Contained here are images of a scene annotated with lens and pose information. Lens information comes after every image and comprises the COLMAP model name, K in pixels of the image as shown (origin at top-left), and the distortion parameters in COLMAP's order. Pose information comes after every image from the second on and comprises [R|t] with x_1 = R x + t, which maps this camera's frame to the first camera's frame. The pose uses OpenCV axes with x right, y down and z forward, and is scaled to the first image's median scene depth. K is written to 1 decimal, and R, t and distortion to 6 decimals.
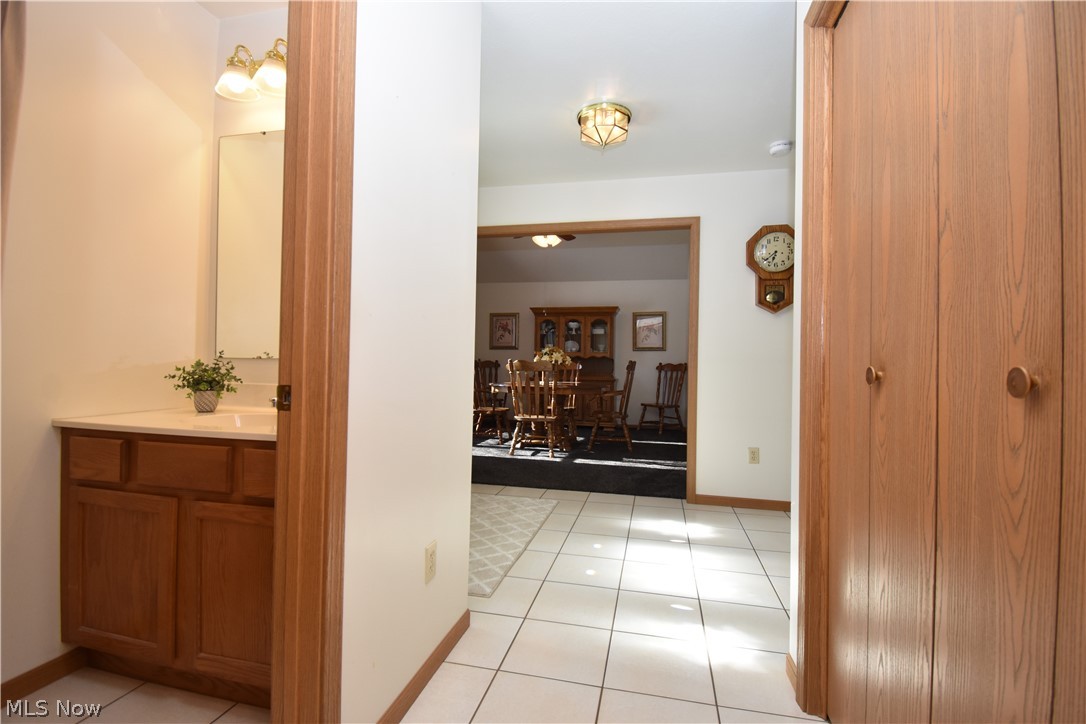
lens RADIAL K [[499.0, 0, 542.8], [0, 499.0, 358.7], [0, 0, 1]] dist [-0.002892, -0.000485]
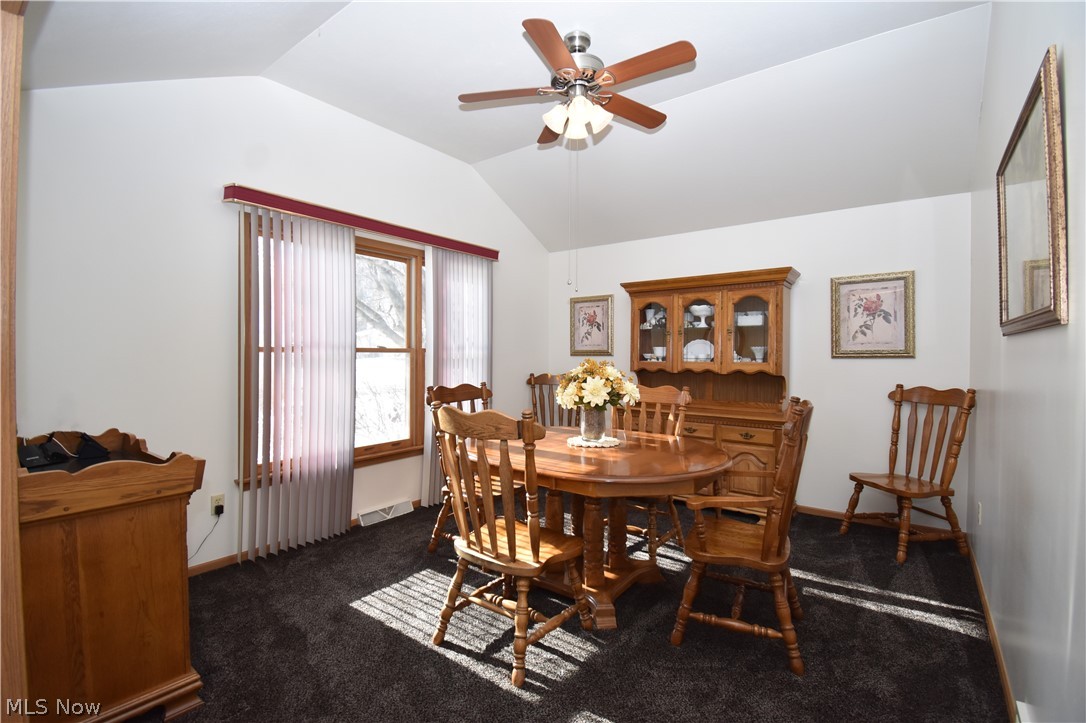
lens RADIAL K [[499.0, 0, 542.2], [0, 499.0, 357.9], [0, 0, 1]] dist [-0.002892, -0.000485]
pose [[0.922001, -0.005150, -0.387153, 0.111622], [0.004621, 0.999987, -0.002297, -0.016959], [0.387159, 0.000329, 0.922013, 0.456391]]
